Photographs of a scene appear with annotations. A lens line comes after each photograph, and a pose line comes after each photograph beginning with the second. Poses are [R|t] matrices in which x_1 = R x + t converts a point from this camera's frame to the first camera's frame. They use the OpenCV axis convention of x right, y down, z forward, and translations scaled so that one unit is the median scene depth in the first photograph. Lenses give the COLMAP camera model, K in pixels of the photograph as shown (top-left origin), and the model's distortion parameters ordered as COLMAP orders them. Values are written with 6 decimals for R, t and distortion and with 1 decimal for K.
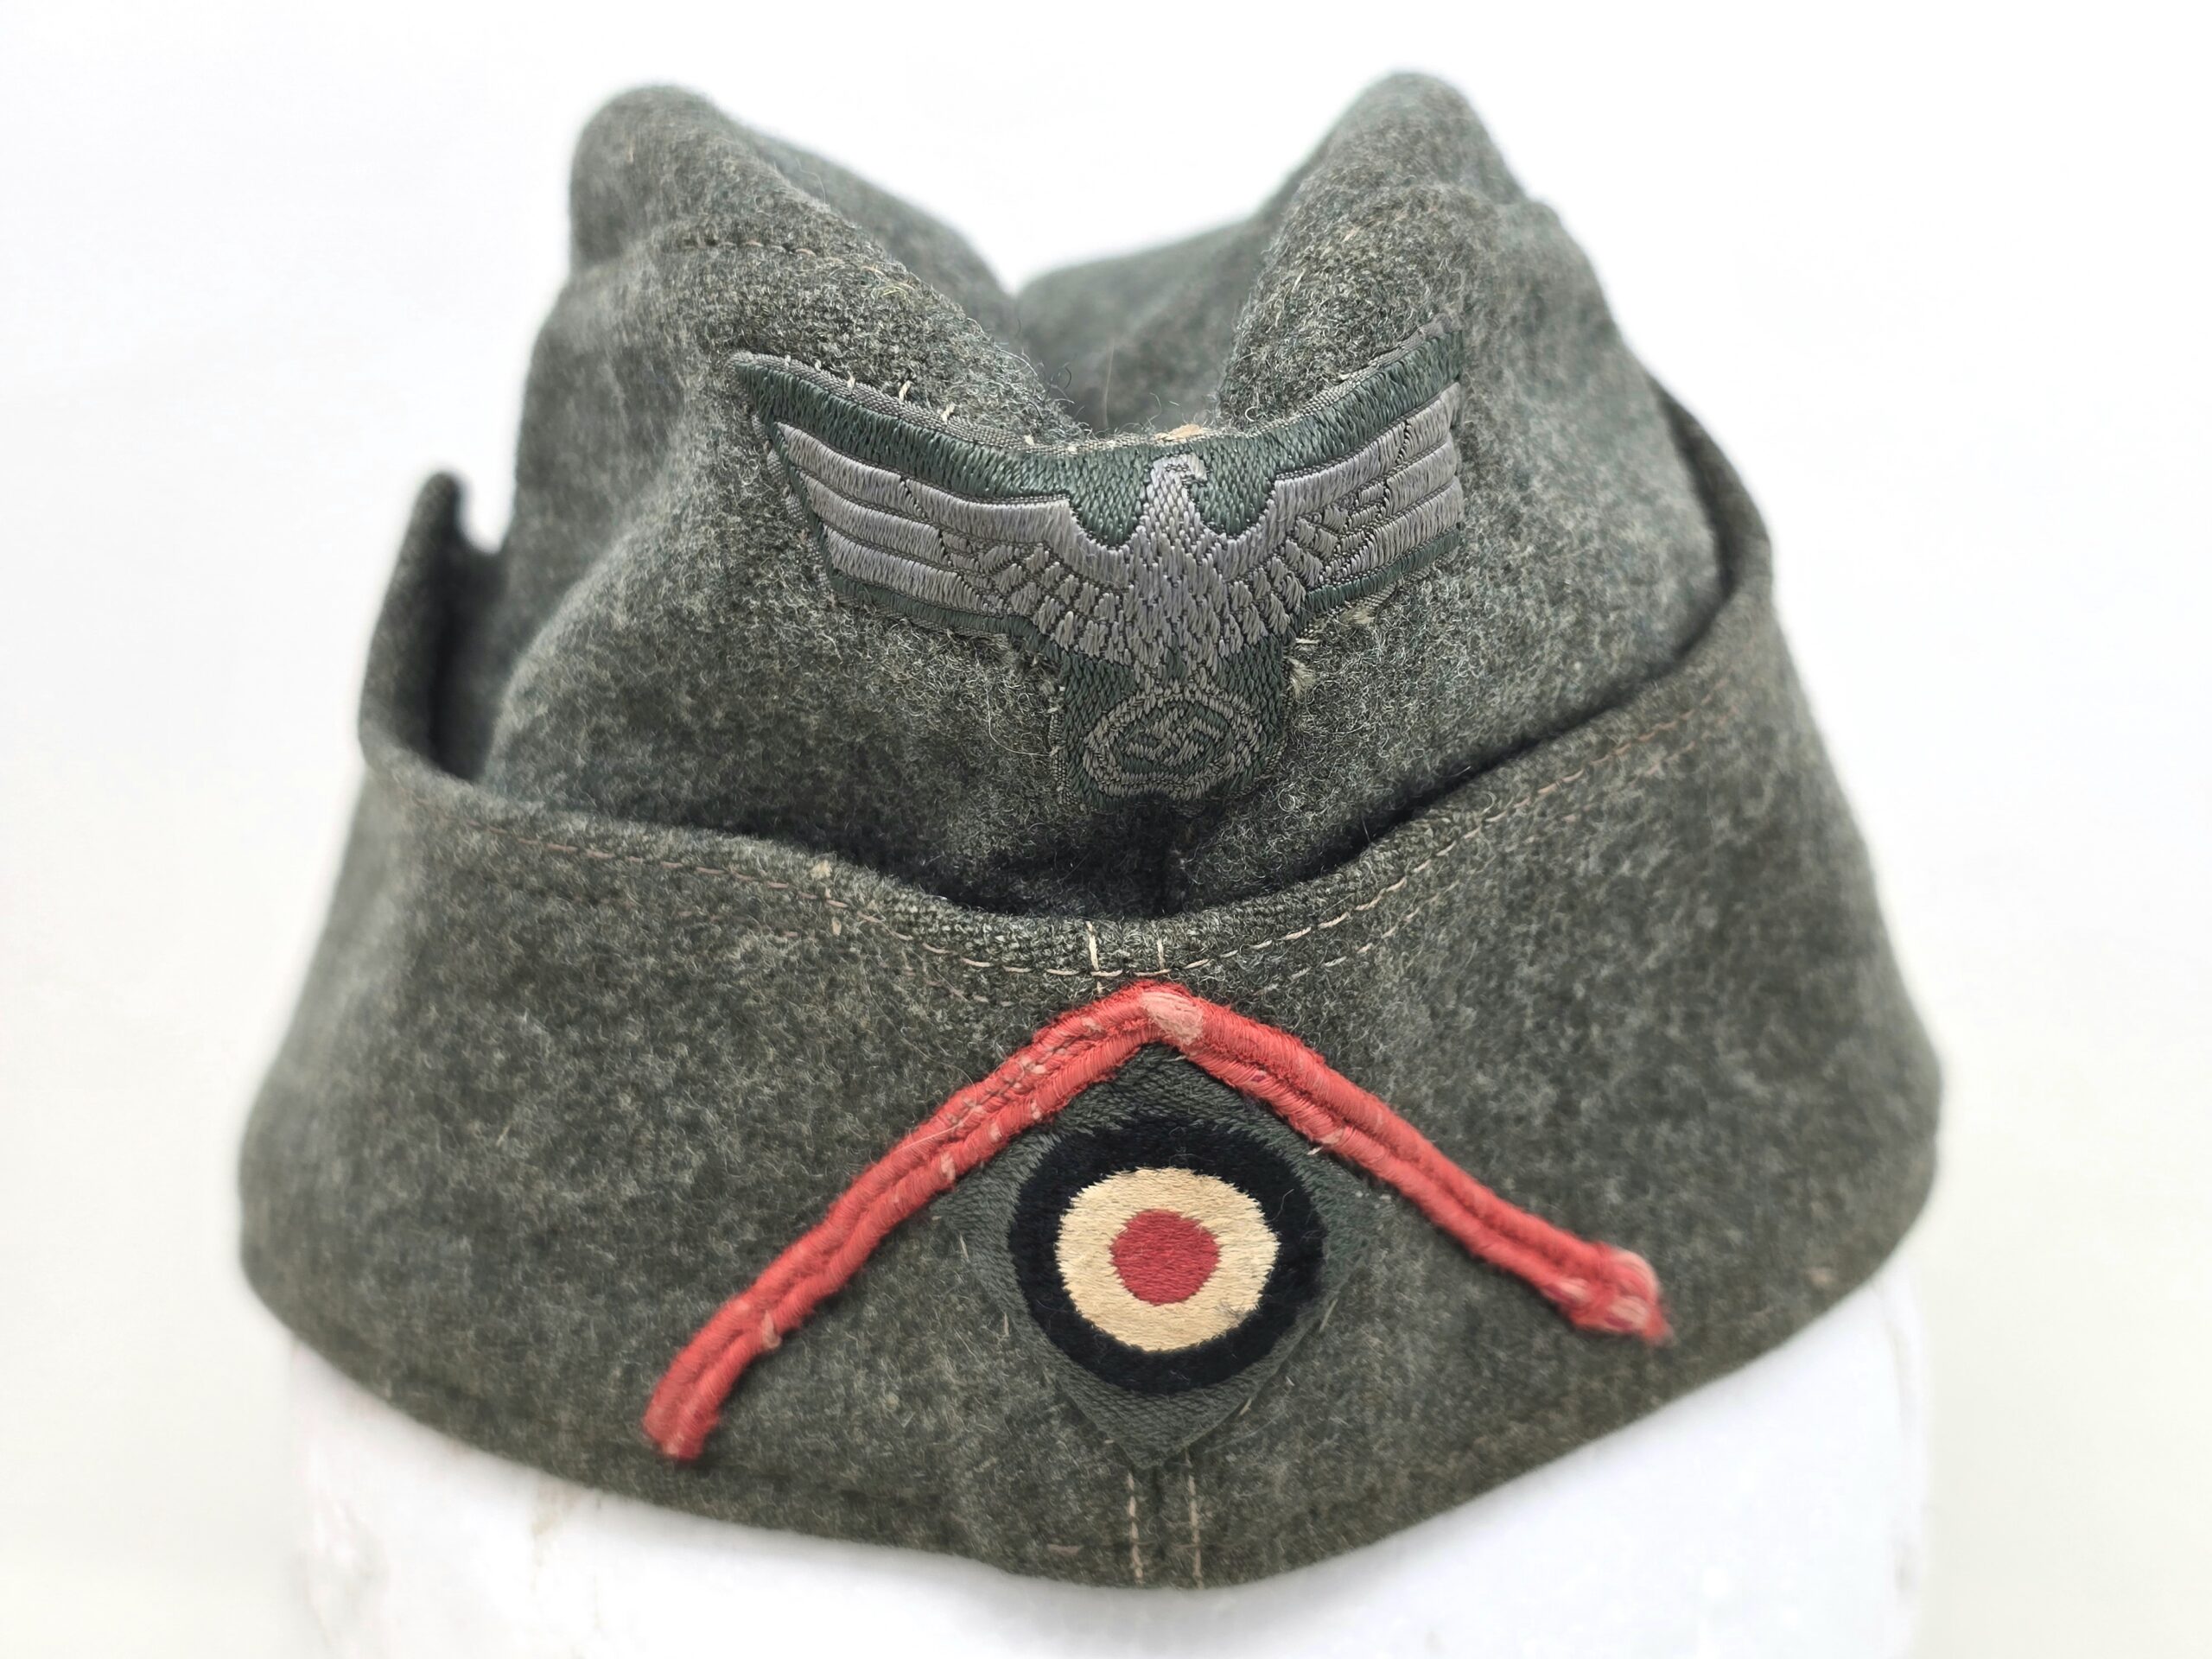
lens RADIAL K [[3013.3, 0, 1110.9], [0, 3013.3, 750.4], [0, 0, 1]] dist [0.189322, -1.075455]
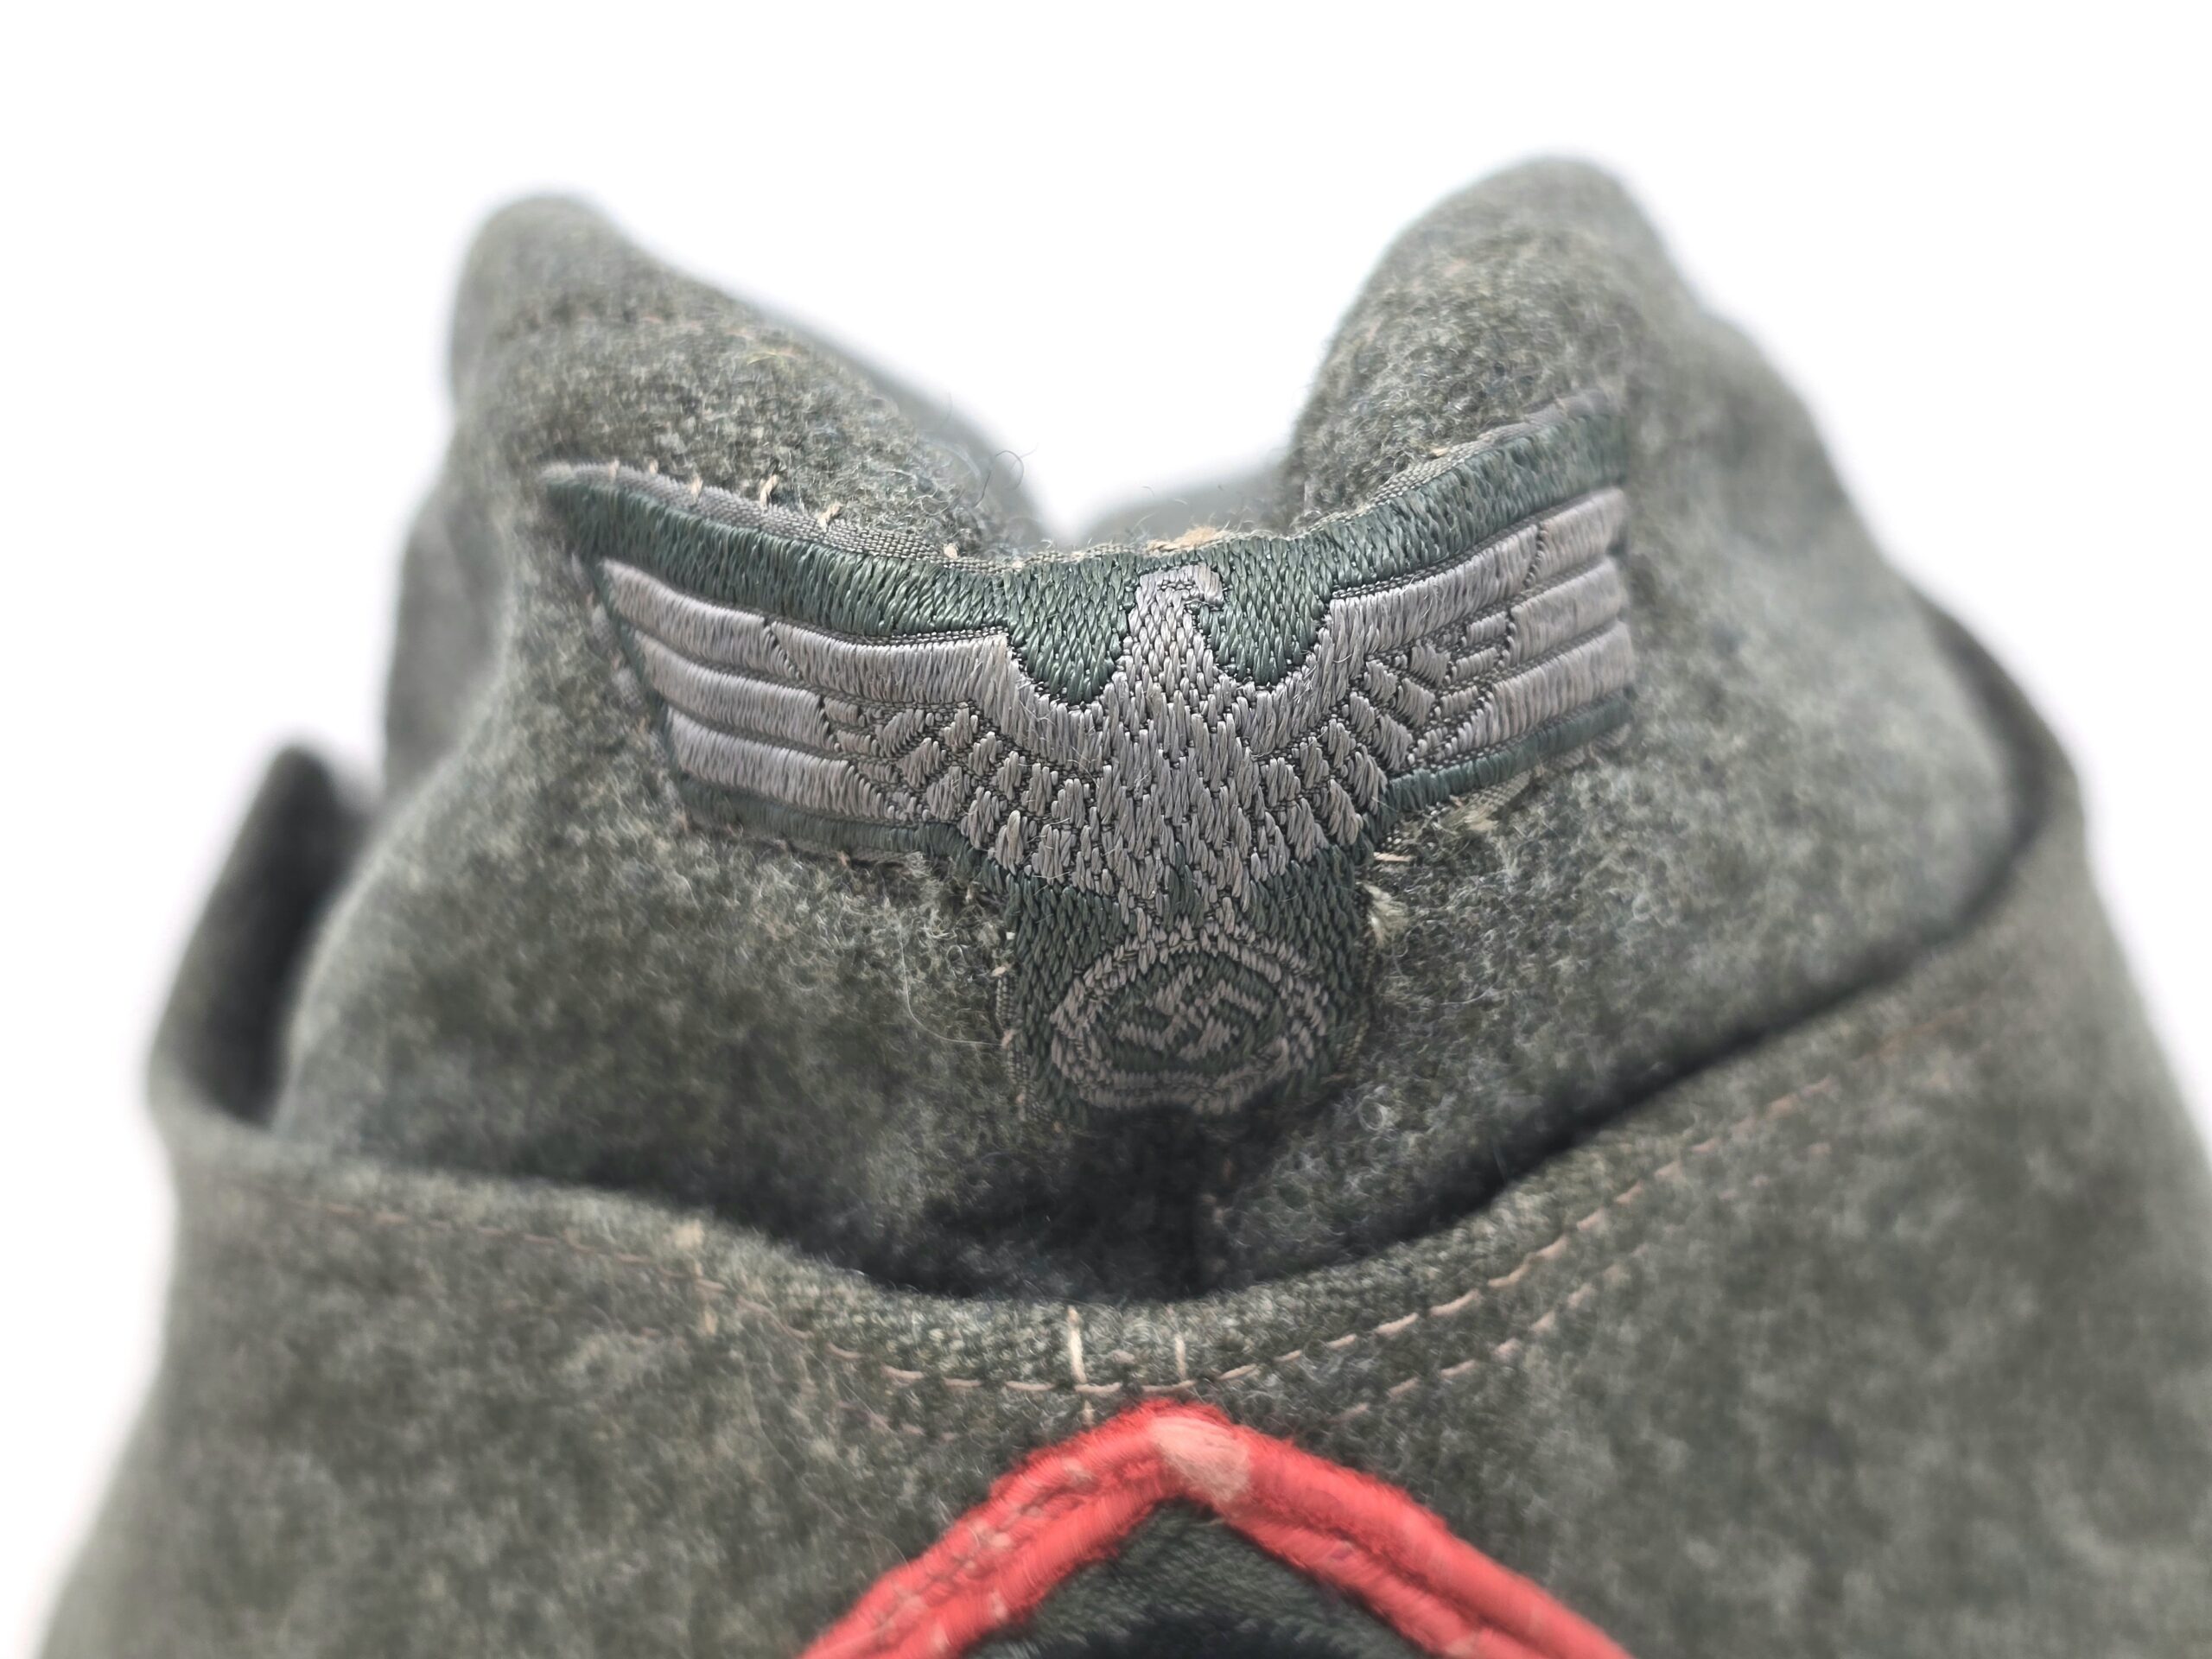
lens RADIAL K [[2898.9, 0, 1106.0], [0, 2898.9, 829.5], [0, 0, 1]] dist [0.179279, -0.925972]
pose [[0.997019, -0.019952, -0.074538, 0.047040], [0.010985, 0.992854, -0.118828, 0.028402], [0.076376, 0.117655, 0.990113, 0.357330]]
